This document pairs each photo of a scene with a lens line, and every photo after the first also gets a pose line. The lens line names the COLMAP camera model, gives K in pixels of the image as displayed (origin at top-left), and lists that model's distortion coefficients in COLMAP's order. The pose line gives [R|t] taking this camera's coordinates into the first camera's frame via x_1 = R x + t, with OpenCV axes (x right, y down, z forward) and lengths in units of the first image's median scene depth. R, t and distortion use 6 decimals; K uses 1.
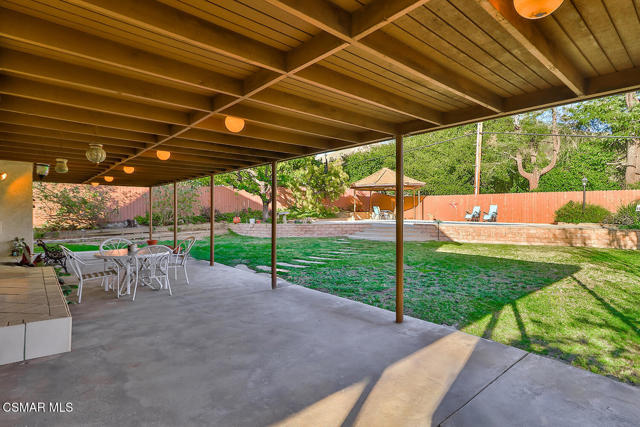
lens RADIAL K [[324.6, 0, 320.0], [0, 324.6, 213.5], [0, 0, 1]] dist [-0.000684, 0.000020]
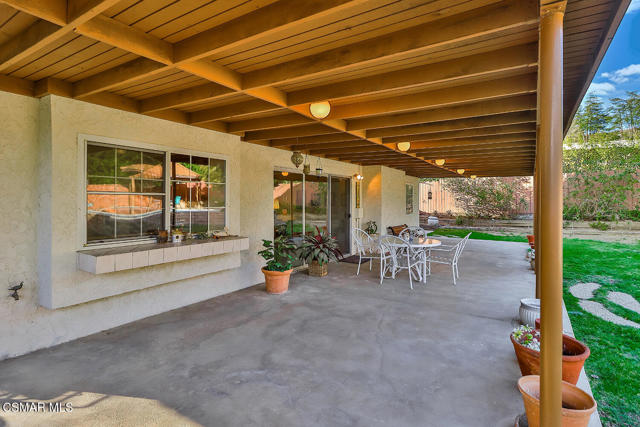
lens RADIAL K [[324.6, 0, 320.0], [0, 324.6, 213.5], [0, 0, 1]] dist [-0.000684, 0.000020]
pose [[0.294191, 0.039437, -0.954933, 0.729053], [-0.012412, 0.999222, 0.037442, -0.017335], [0.955666, 0.000837, 0.294451, 0.856886]]
